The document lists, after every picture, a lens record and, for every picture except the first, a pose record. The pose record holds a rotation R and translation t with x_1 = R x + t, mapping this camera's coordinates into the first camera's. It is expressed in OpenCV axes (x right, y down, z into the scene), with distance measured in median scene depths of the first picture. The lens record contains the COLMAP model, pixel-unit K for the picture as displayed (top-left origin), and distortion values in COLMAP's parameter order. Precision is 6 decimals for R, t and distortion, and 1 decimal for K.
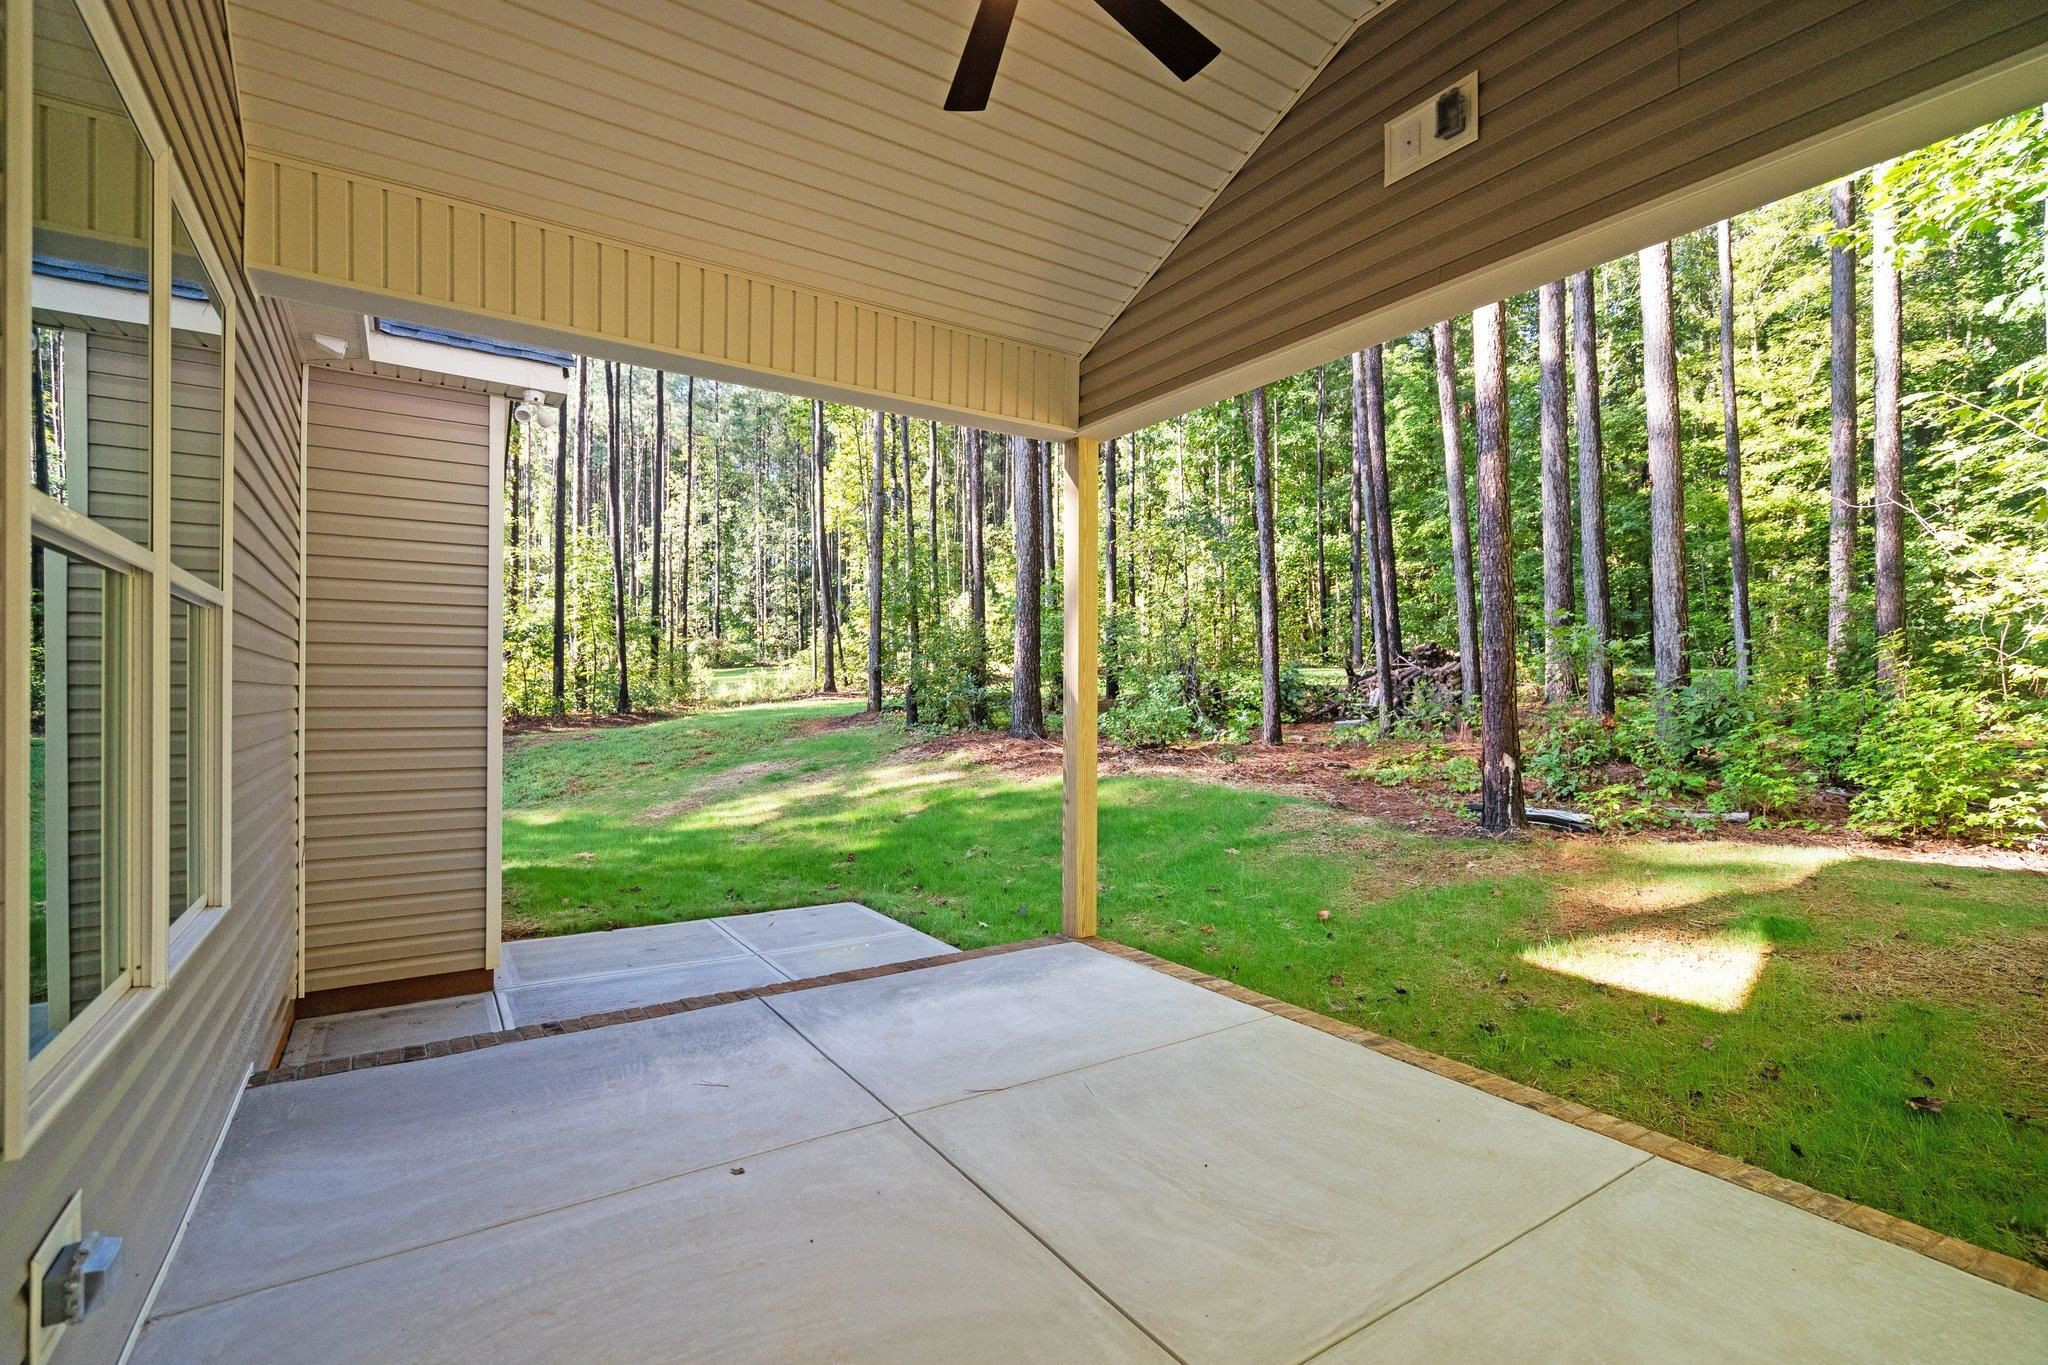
lens RADIAL K [[931.8, 0, 1027.5], [0, 931.8, 691.5], [0, 0, 1]] dist [-0.002966, 0.001295]
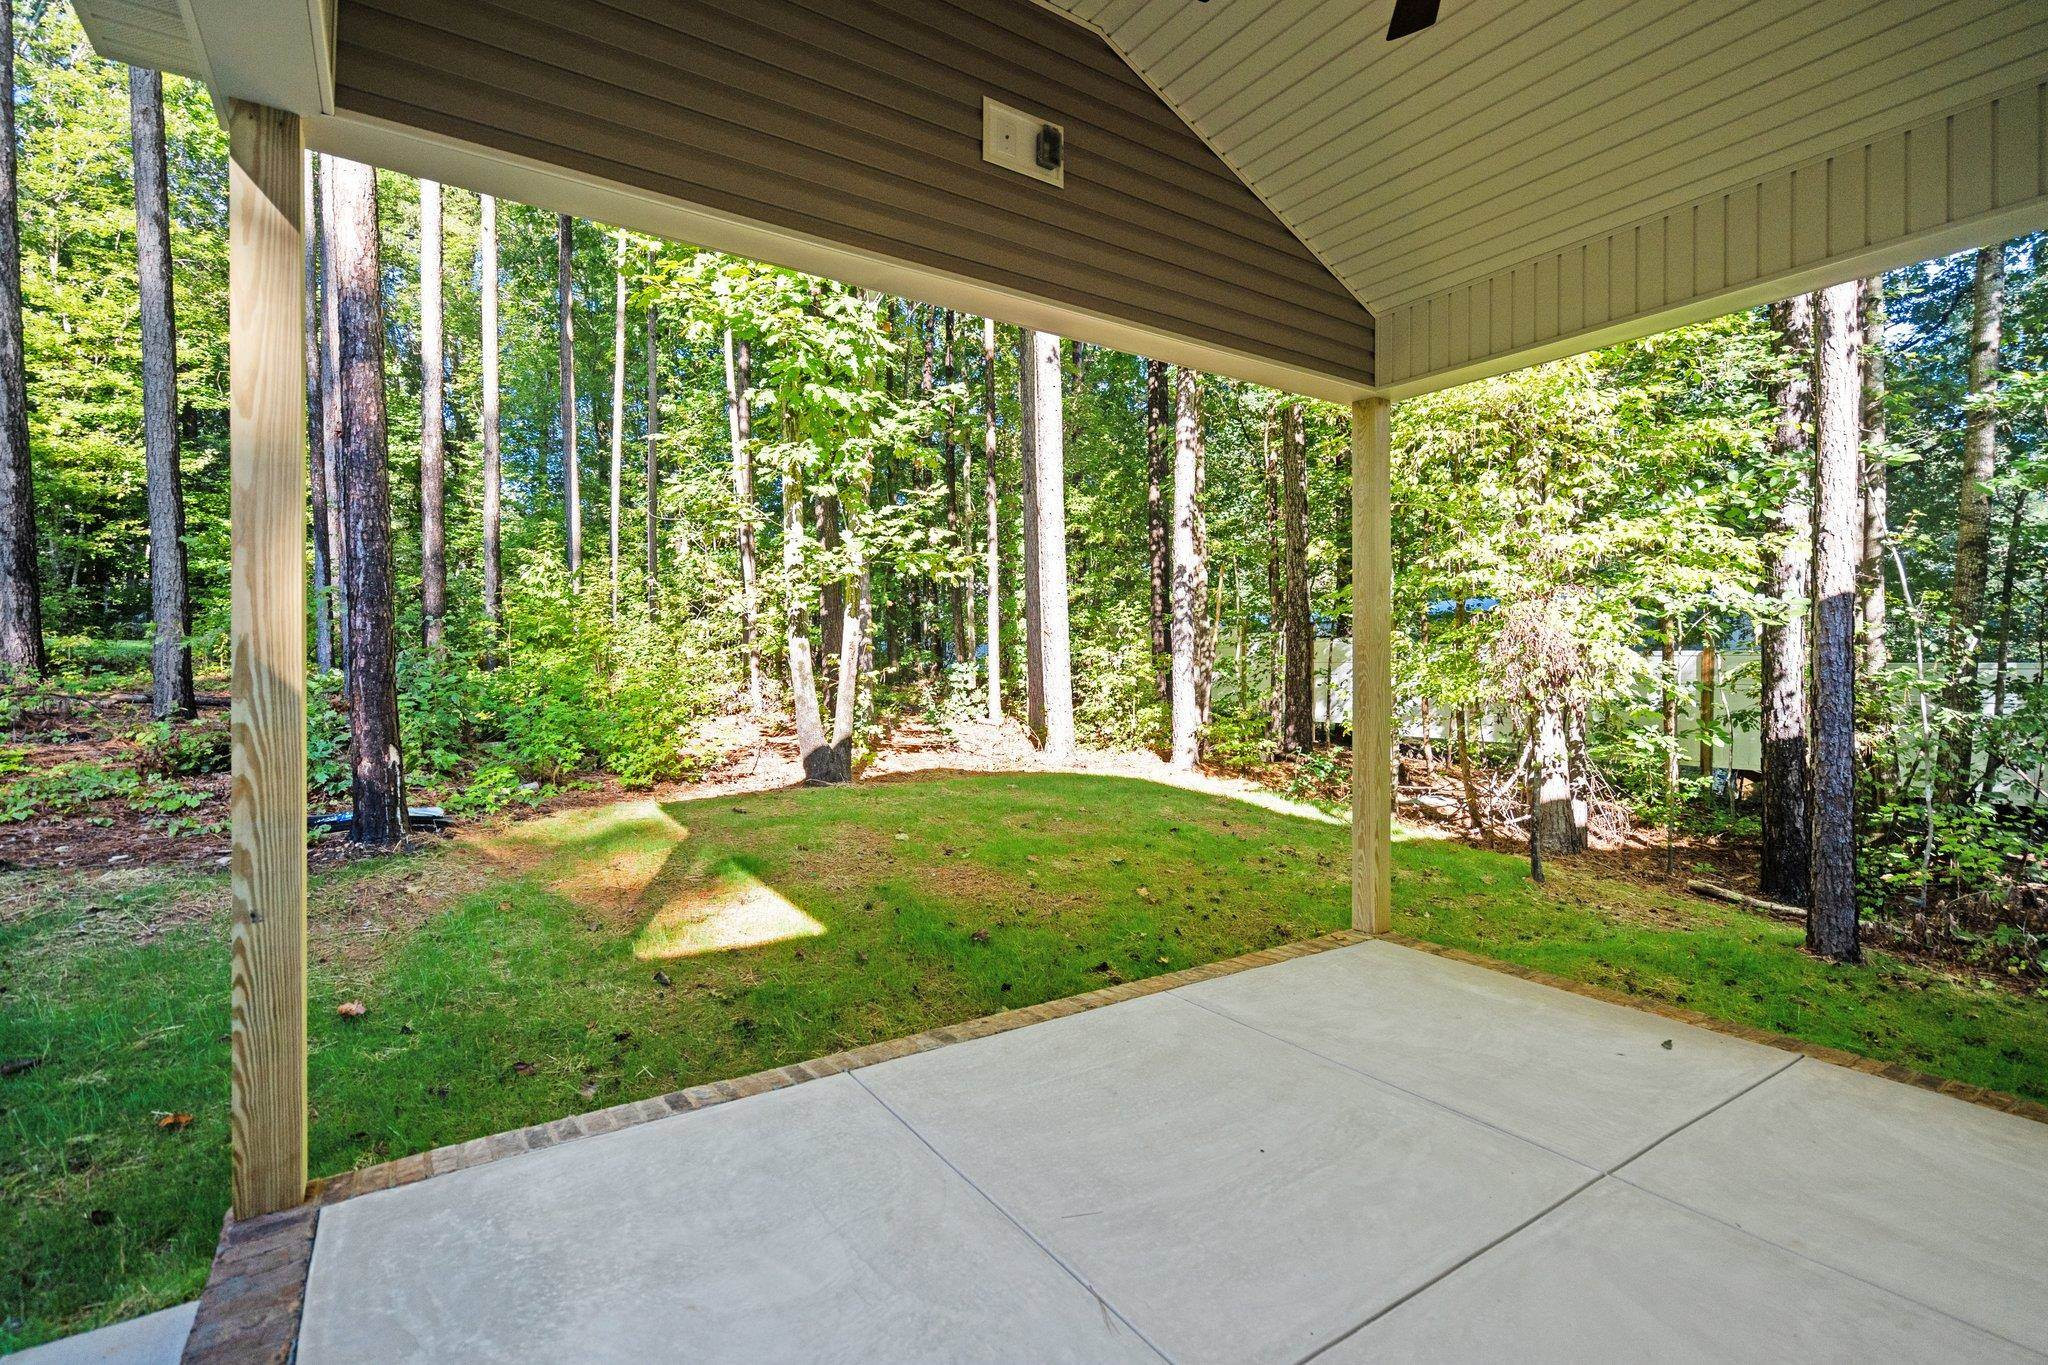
lens RADIAL K [[931.8, 0, 1024.6], [0, 931.8, 674.5], [0, 0, 1]] dist [-0.002966, 0.001295]
pose [[-0.003311, -0.005579, 0.999979, -0.534770], [-0.004536, 0.999974, 0.005564, -0.001828], [-0.999984, -0.004517, -0.003336, 0.845905]]
